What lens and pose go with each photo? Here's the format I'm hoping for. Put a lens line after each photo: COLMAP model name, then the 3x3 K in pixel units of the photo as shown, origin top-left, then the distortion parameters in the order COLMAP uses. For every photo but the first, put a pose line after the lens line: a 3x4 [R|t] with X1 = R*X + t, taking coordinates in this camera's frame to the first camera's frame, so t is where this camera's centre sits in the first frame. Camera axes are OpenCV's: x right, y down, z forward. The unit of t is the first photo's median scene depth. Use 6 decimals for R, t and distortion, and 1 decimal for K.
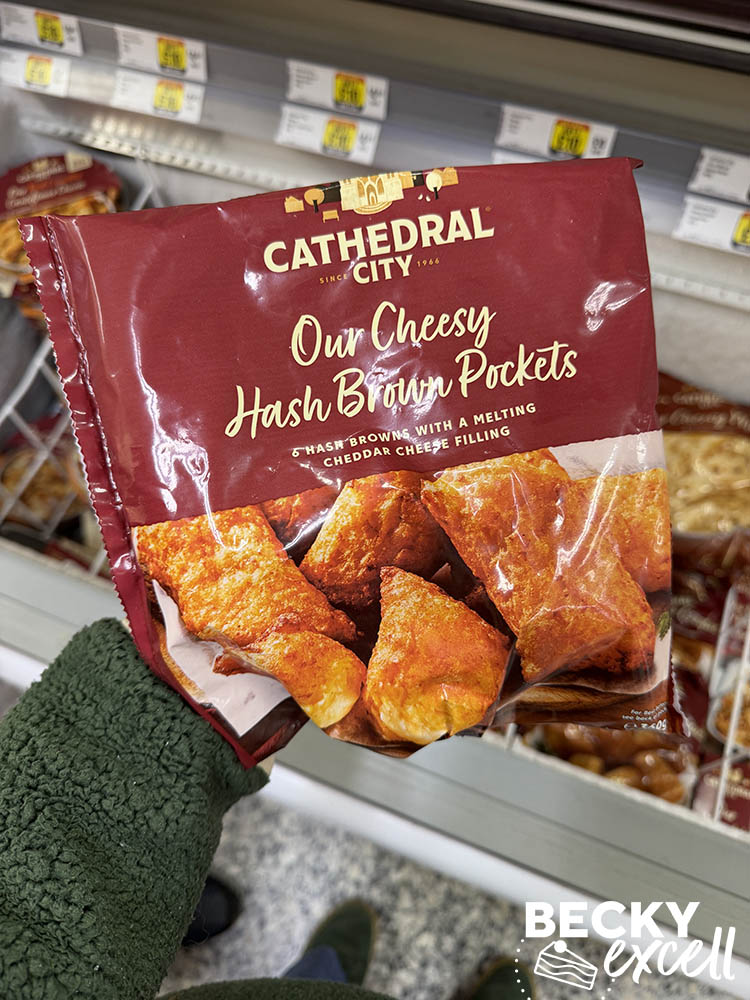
lens RADIAL K [[793.5, 0, 375.0], [0, 793.5, 500.0], [0, 0, 1]] dist [-0.016323, -0.004388]
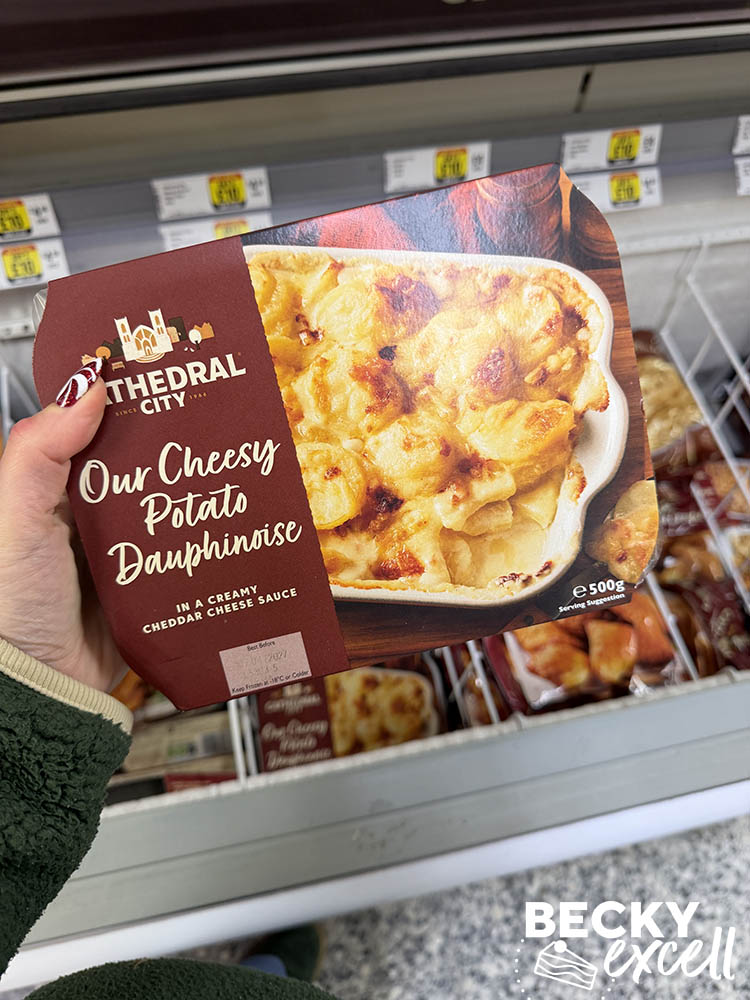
lens RADIAL K [[793.5, 0, 375.0], [0, 793.5, 500.0], [0, 0, 1]] dist [-0.016323, -0.004388]
pose [[0.822953, -0.445344, 0.352728, -0.403450], [0.464903, 0.884768, 0.032413, -0.131505], [-0.326517, 0.137310, 0.935165, 0.086442]]
